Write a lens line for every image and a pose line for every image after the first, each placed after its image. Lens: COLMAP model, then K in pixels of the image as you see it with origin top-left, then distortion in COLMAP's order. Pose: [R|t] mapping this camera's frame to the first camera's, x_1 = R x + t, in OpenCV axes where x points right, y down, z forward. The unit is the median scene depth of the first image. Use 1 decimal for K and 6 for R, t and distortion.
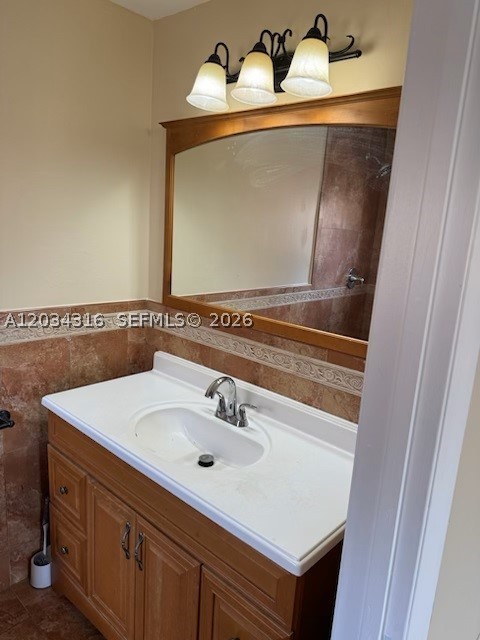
lens RADIAL K [[452.5, 0, 240.4], [0, 452.5, 322.3], [0, 0, 1]] dist [-0.001746, -0.002249]
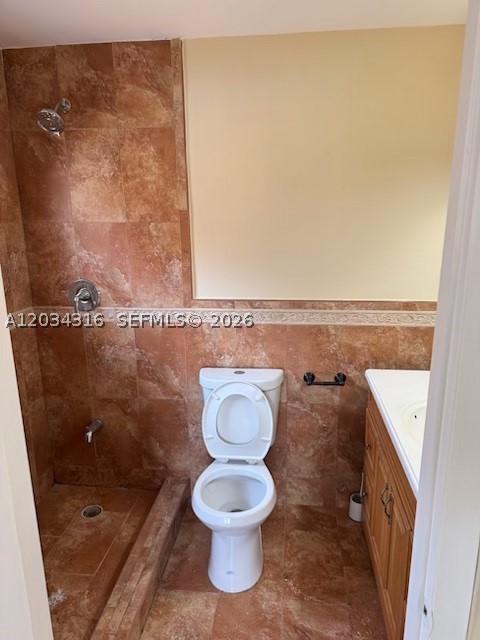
lens RADIAL K [[452.5, 0, 240.1], [0, 452.5, 319.2], [0, 0, 1]] dist [-0.001746, -0.002249]
pose [[0.582972, 0.122997, -0.803128, 0.341208], [-0.121750, 0.990539, 0.063323, -0.012529], [0.803318, 0.060866, 0.592432, -0.046518]]
